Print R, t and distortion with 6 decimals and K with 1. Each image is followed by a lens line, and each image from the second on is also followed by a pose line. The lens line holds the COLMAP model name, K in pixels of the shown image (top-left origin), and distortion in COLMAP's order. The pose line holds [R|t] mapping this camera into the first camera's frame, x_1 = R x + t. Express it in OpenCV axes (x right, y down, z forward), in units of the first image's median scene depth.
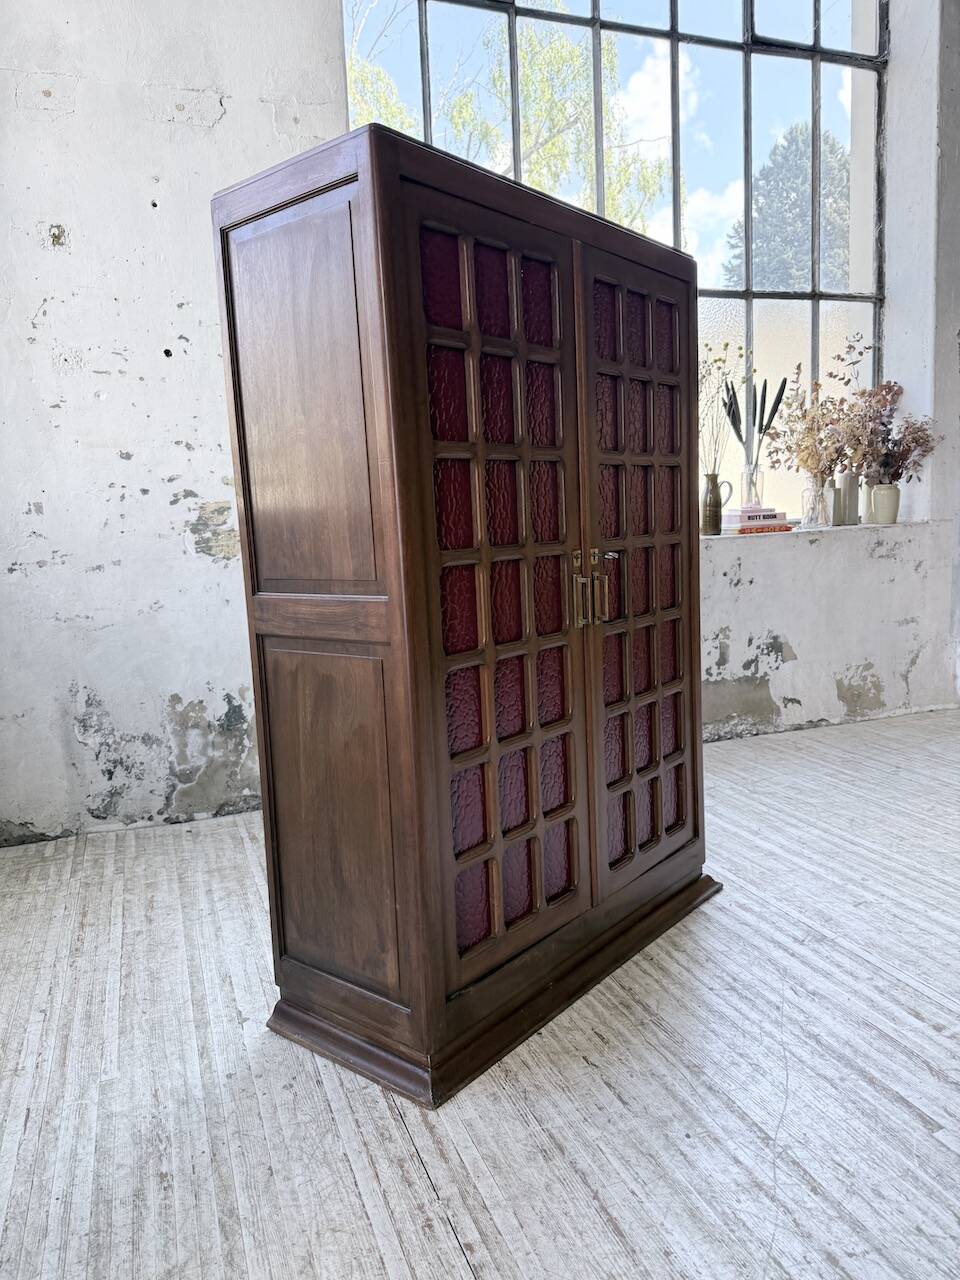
lens RADIAL K [[912.7, 0, 486.2], [0, 912.7, 642.4], [0, 0, 1]] dist [0.001907, -0.009113]
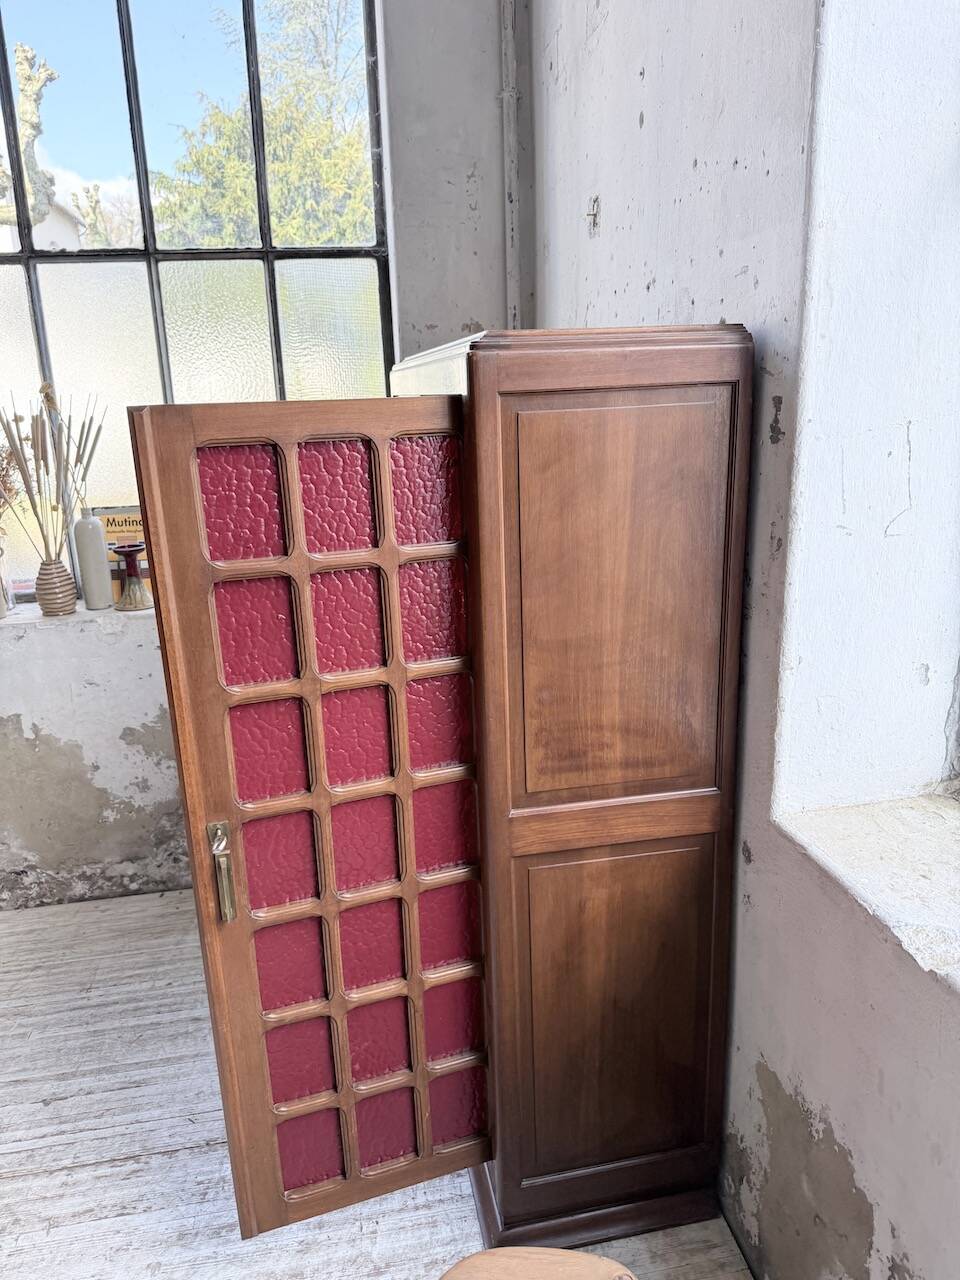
lens RADIAL K [[908.4, 0, 486.6], [0, 908.4, 644.8], [0, 0, 1]] dist [0.030200, -0.048062]
pose [[-0.183882, 0.307103, -0.933743, 0.332652], [-0.093893, 0.940109, 0.327687, -0.348565], [0.978454, 0.147928, -0.144034, 1.060325]]
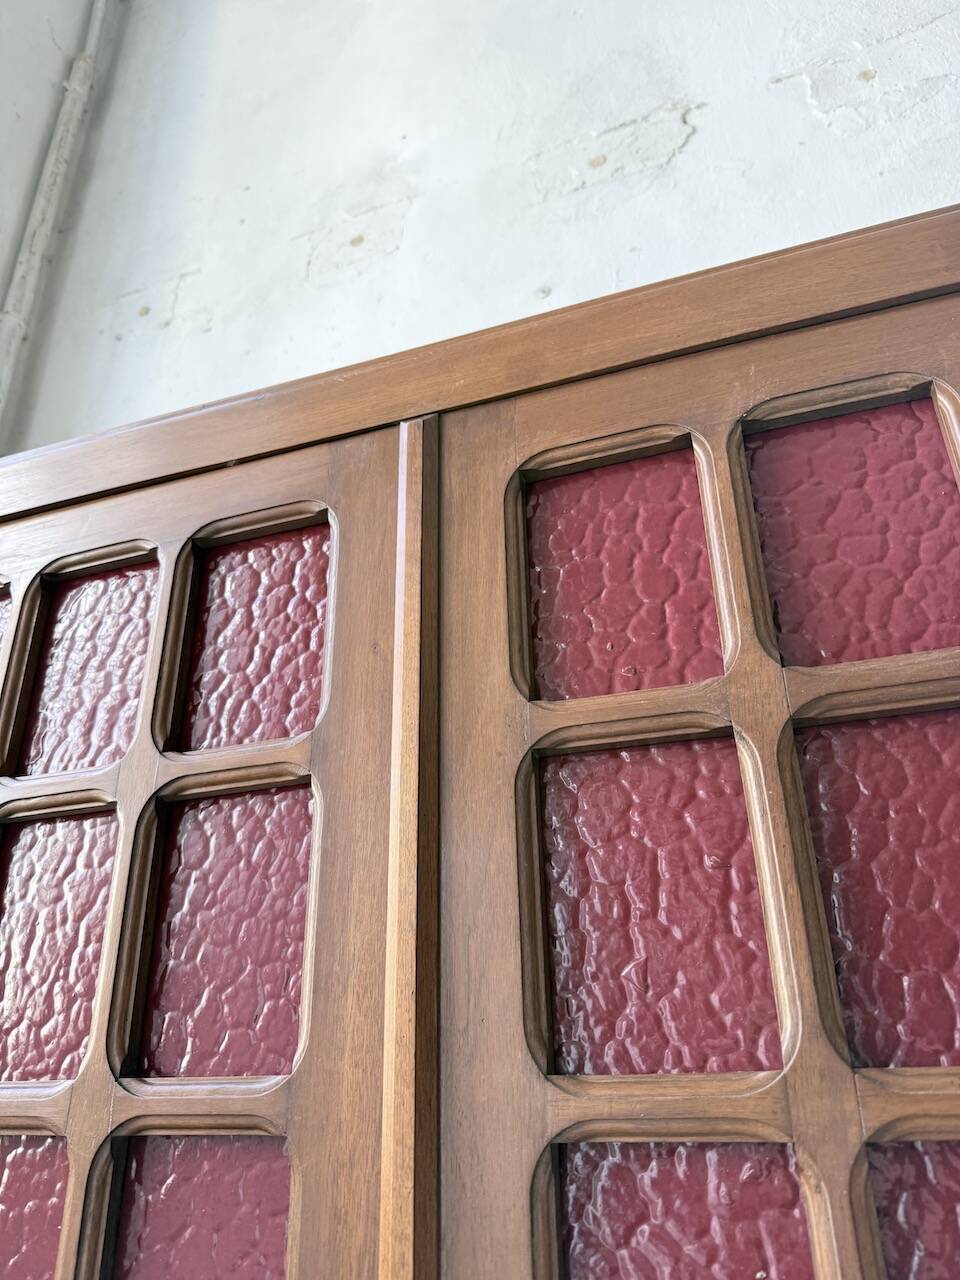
lens RADIAL K [[923.1, 0, 486.3], [0, 923.1, 647.4], [0, 0, 1]] dist [-0.012993, -0.006580]
pose [[0.756316, -0.261978, -0.599461, -0.169797], [-0.097056, 0.861246, -0.498834, -0.146896], [0.646967, 0.435458, 0.625947, 0.797988]]
